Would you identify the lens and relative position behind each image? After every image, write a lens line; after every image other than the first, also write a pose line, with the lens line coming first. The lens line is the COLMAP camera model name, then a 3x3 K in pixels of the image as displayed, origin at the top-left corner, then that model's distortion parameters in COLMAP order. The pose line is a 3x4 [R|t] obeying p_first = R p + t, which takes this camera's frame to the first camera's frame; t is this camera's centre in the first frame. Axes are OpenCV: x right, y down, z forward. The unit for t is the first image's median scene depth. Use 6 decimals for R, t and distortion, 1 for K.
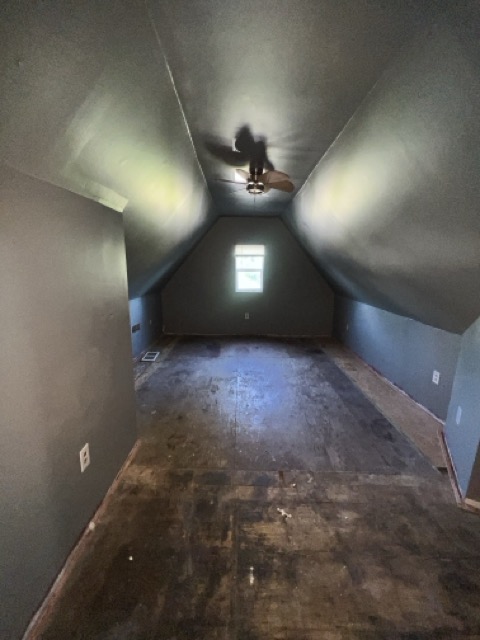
lens RADIAL K [[258.2, 0, 239.1], [0, 258.2, 320.4], [0, 0, 1]] dist [-0.000283, 0.000011]
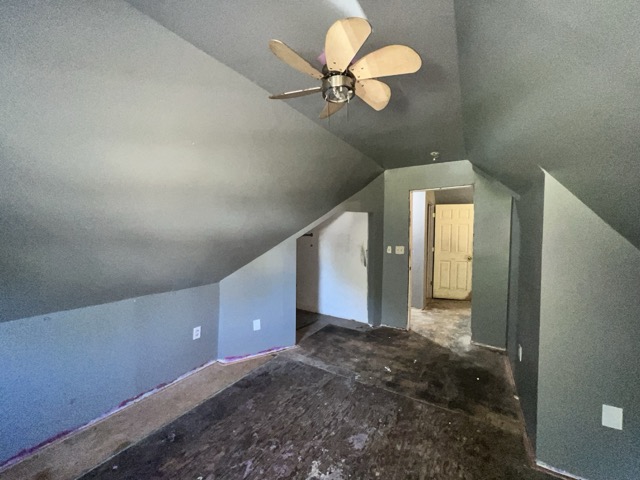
lens RADIAL K [[257.0, 0, 319.3], [0, 257.0, 239.3], [0, 0, 1]] dist [0.000098, 0.000015]
pose [[-0.852948, -0.038440, 0.520579, -0.266681], [0.091498, 0.970835, 0.221603, -0.477204], [-0.513914, 0.236648, -0.824554, 2.174528]]
